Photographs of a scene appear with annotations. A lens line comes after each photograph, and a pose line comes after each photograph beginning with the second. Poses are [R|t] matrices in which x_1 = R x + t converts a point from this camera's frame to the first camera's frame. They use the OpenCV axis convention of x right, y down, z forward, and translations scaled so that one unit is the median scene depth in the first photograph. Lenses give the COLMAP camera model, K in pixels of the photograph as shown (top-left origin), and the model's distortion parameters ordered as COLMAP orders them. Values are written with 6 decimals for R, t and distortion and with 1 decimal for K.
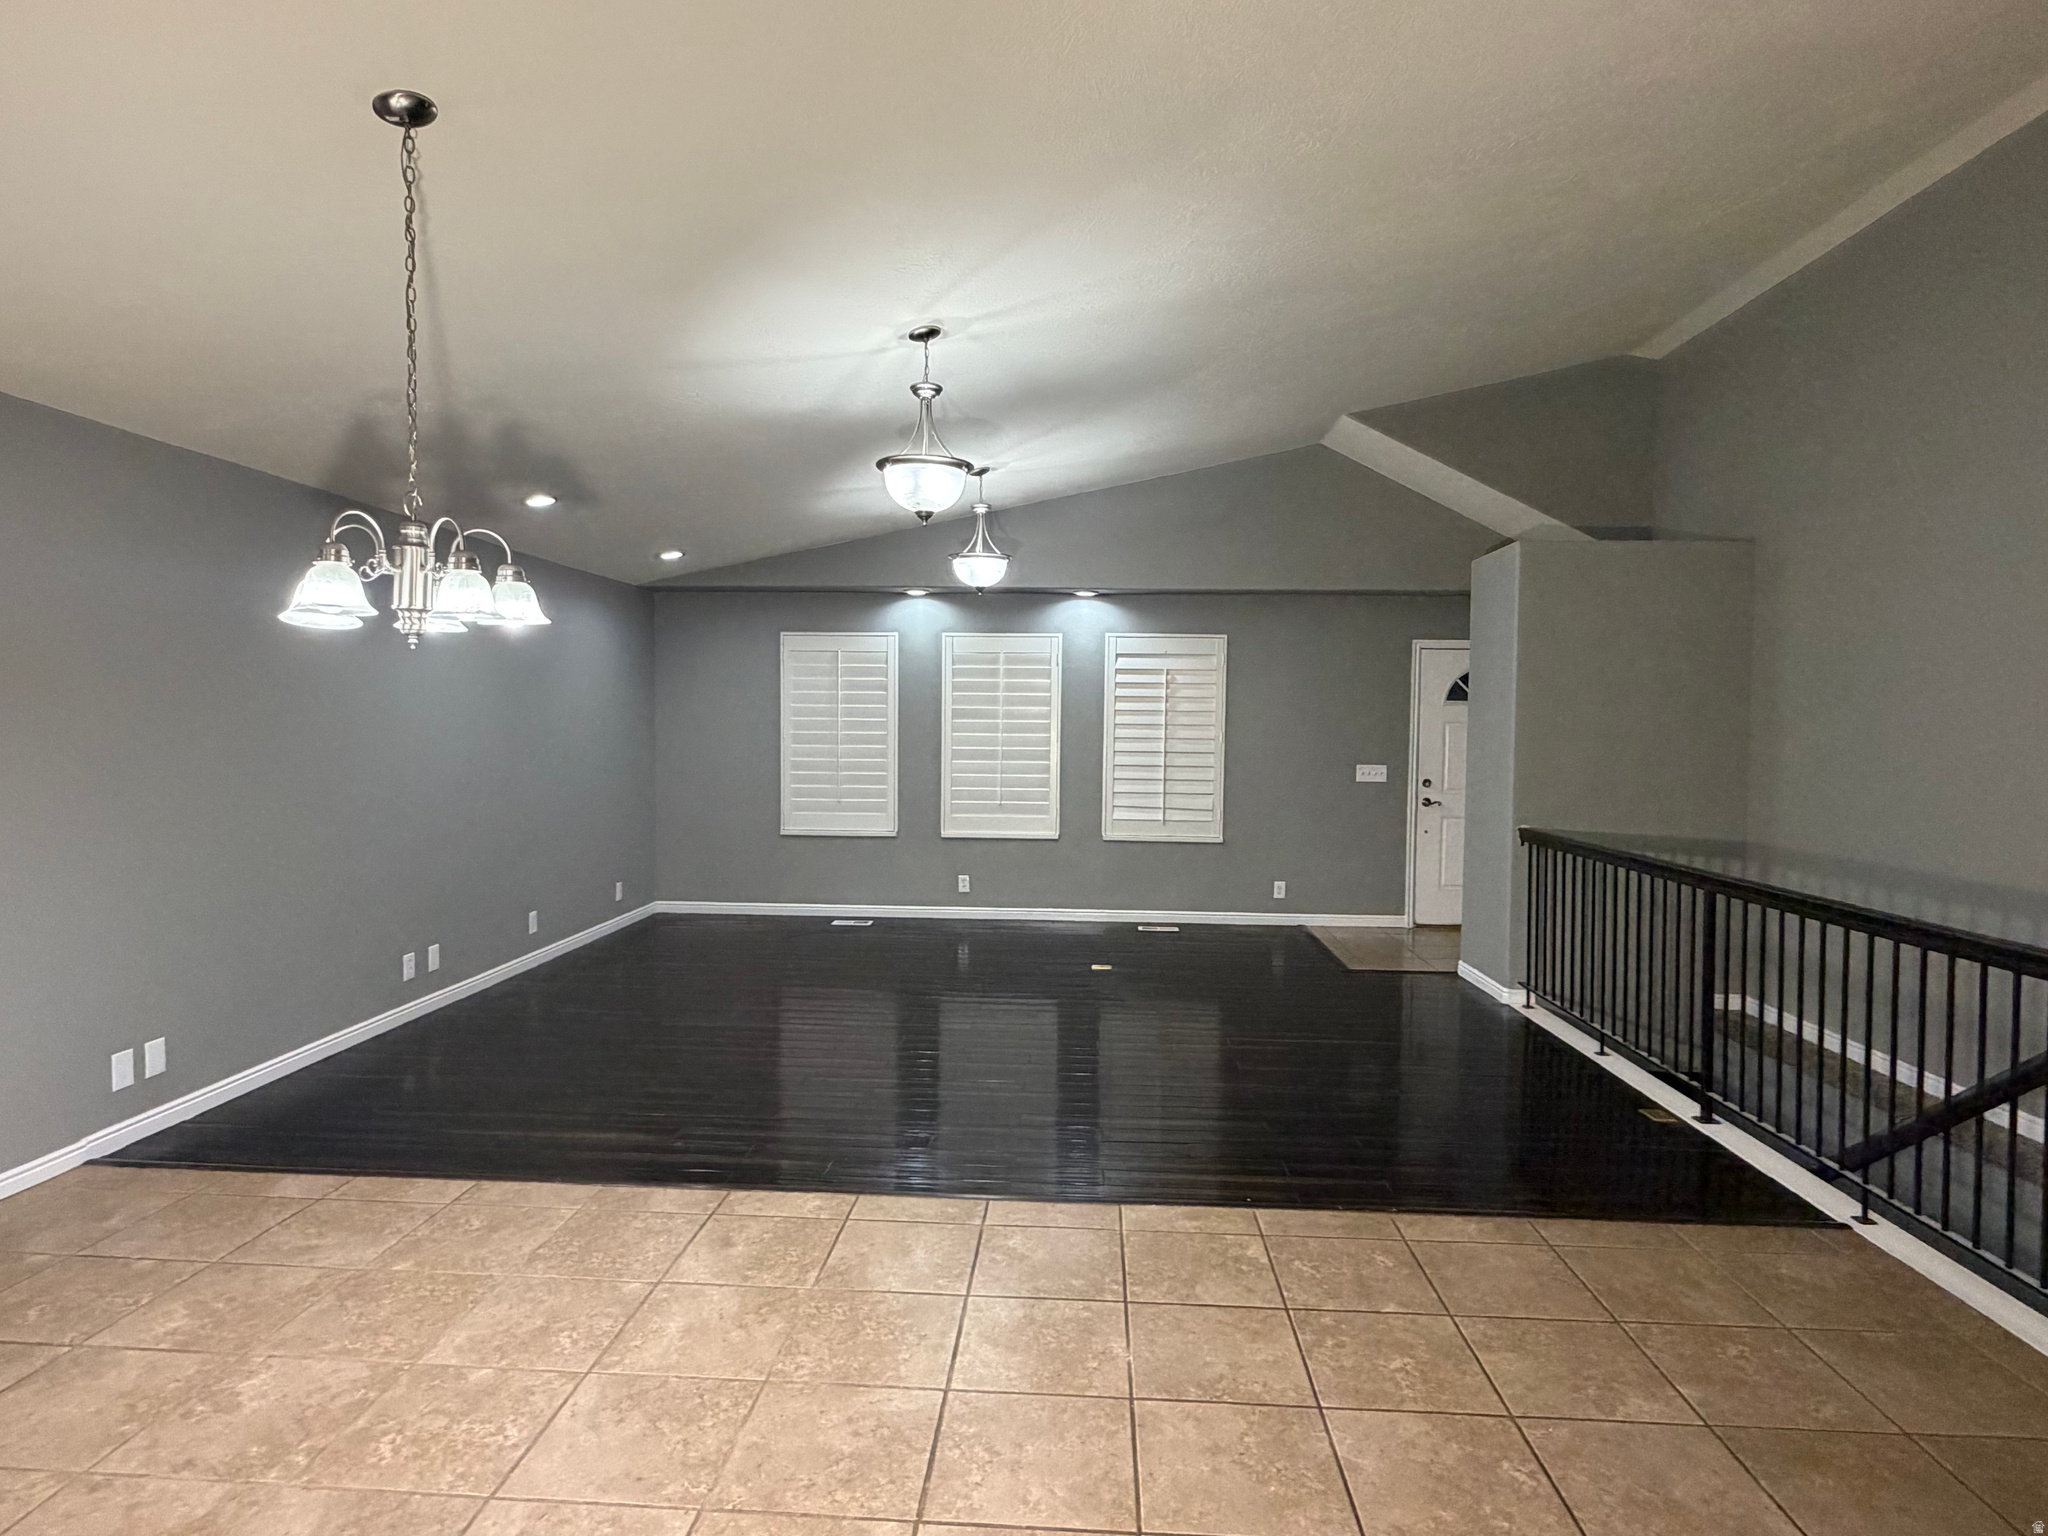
lens RADIAL K [[1110.6, 0, 1019.8], [0, 1110.6, 766.0], [0, 0, 1]] dist [0.001187, -0.001503]
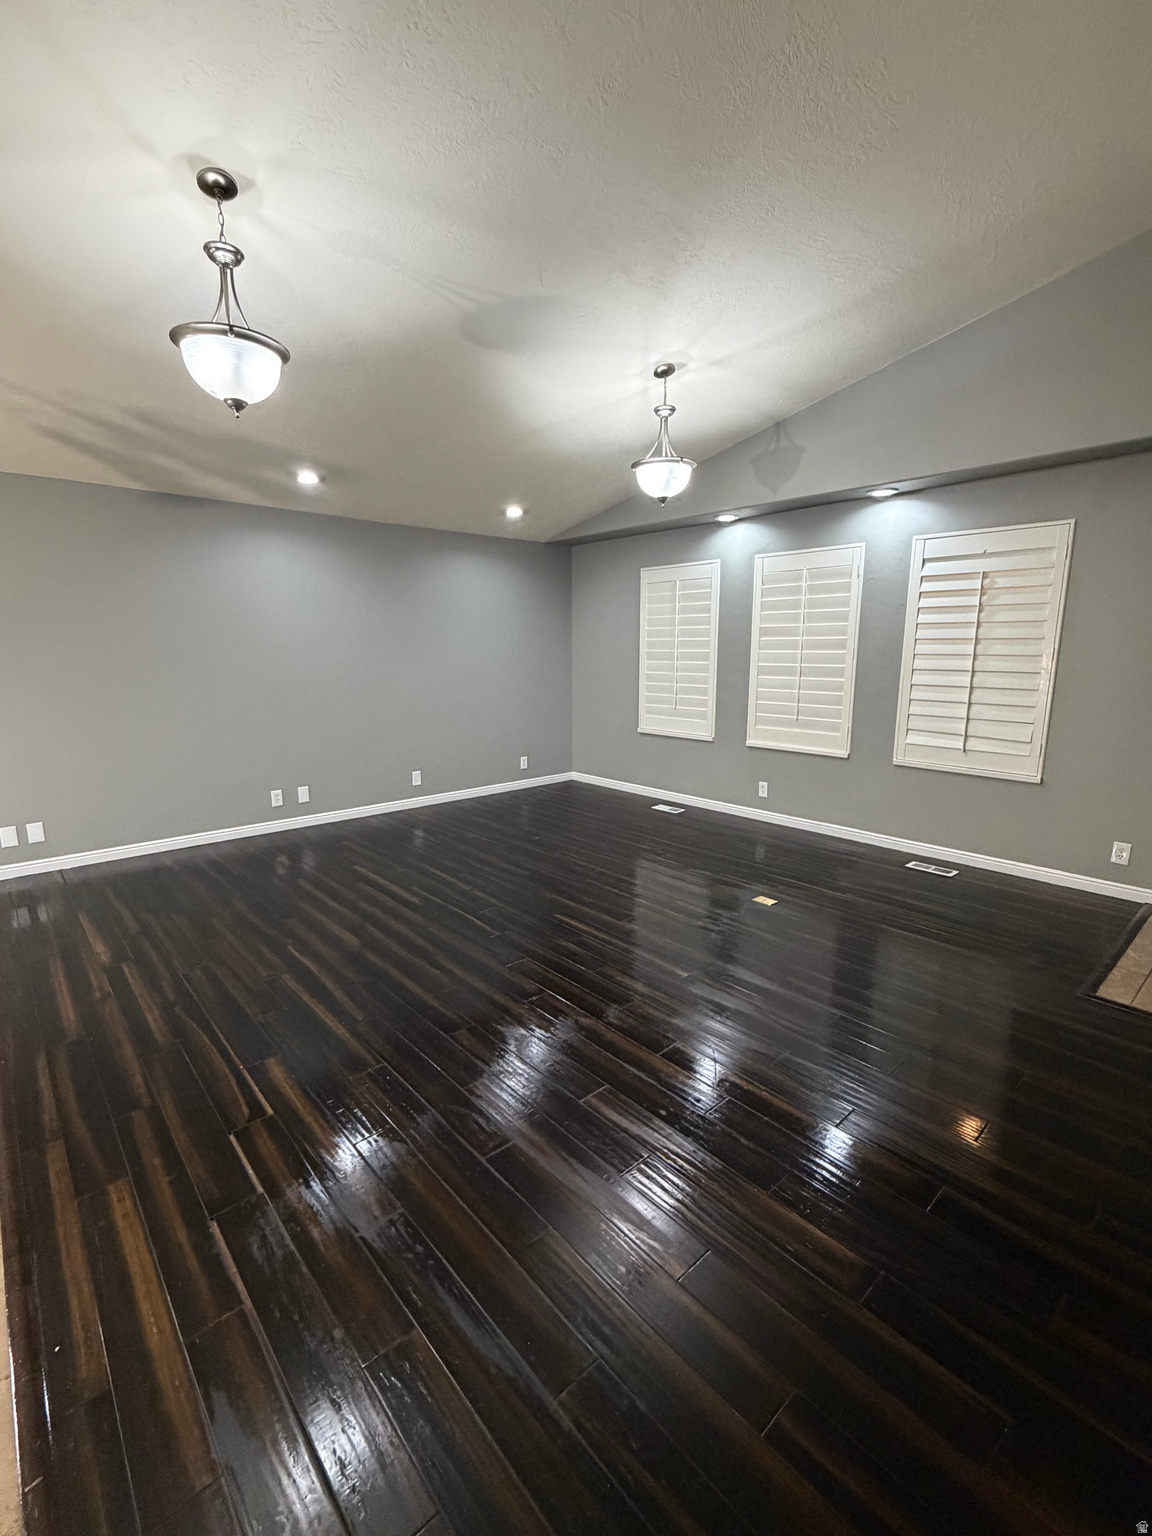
lens RADIAL K [[675.4, 0, 576.7], [0, 675.4, 764.5], [0, 0, 1]] dist [-0.001833, -0.000732]
pose [[0.711977, 0.111200, -0.693342, 0.282263], [-0.019536, 0.990136, 0.138739, -0.007435], [0.701931, -0.085234, 0.707127, 0.407569]]
